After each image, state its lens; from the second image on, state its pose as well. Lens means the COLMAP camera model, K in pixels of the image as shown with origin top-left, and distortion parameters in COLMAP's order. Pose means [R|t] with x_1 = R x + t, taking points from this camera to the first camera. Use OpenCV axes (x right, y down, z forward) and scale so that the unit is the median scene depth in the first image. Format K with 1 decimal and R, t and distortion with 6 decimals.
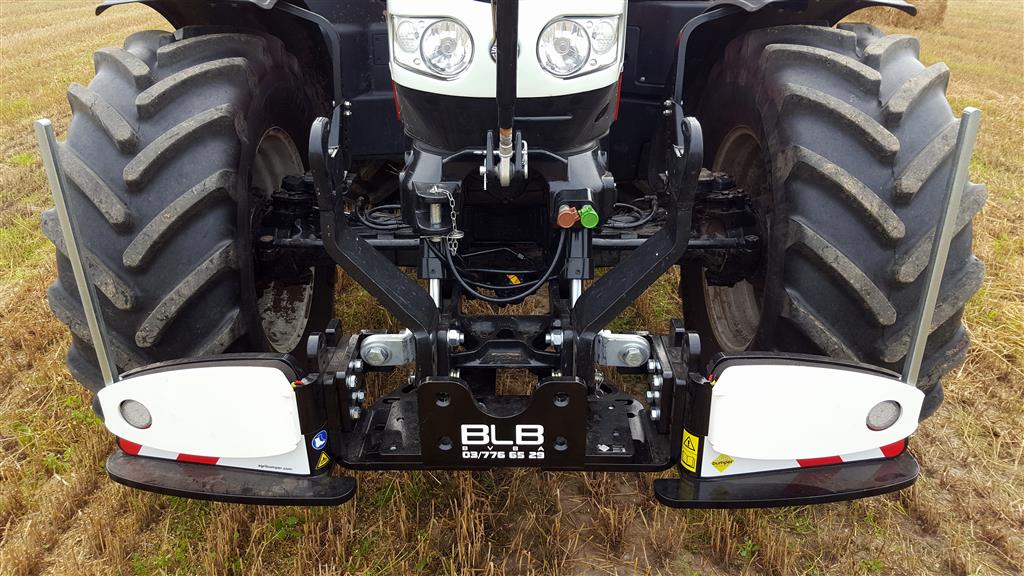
lens RADIAL K [[861.4, 0, 489.3], [0, 861.4, 344.8], [0, 0, 1]] dist [0.046464, -0.119085]
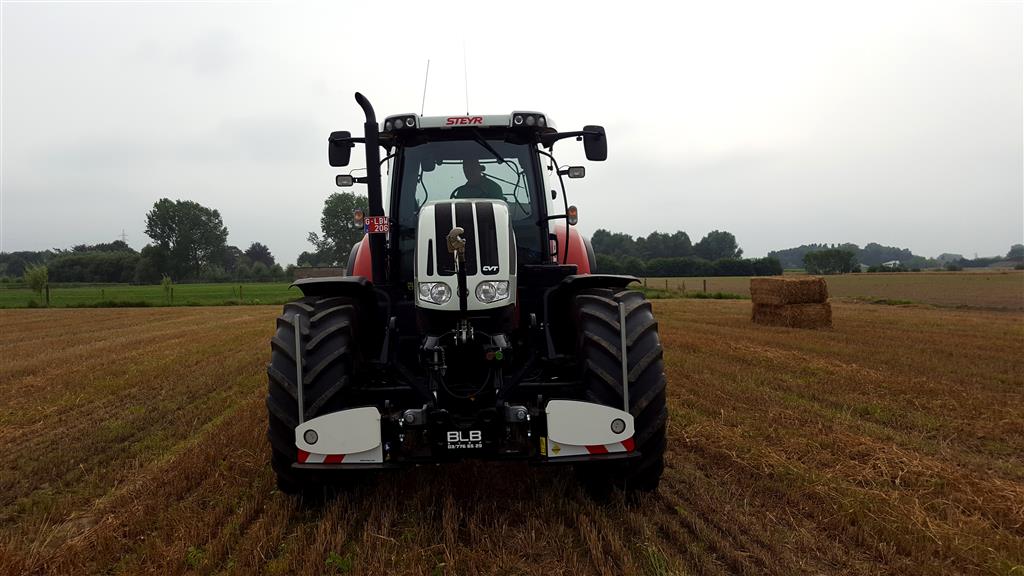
lens RADIAL K [[861.4, 0, 512.9], [0, 861.4, 288.1], [0, 0, 1]] dist [0.046464, -0.119085]
pose [[0.998512, -0.018940, 0.051136, 0.035114], [0.038266, 0.911457, -0.409612, 0.713213], [-0.038850, 0.410959, 0.910826, -1.382536]]
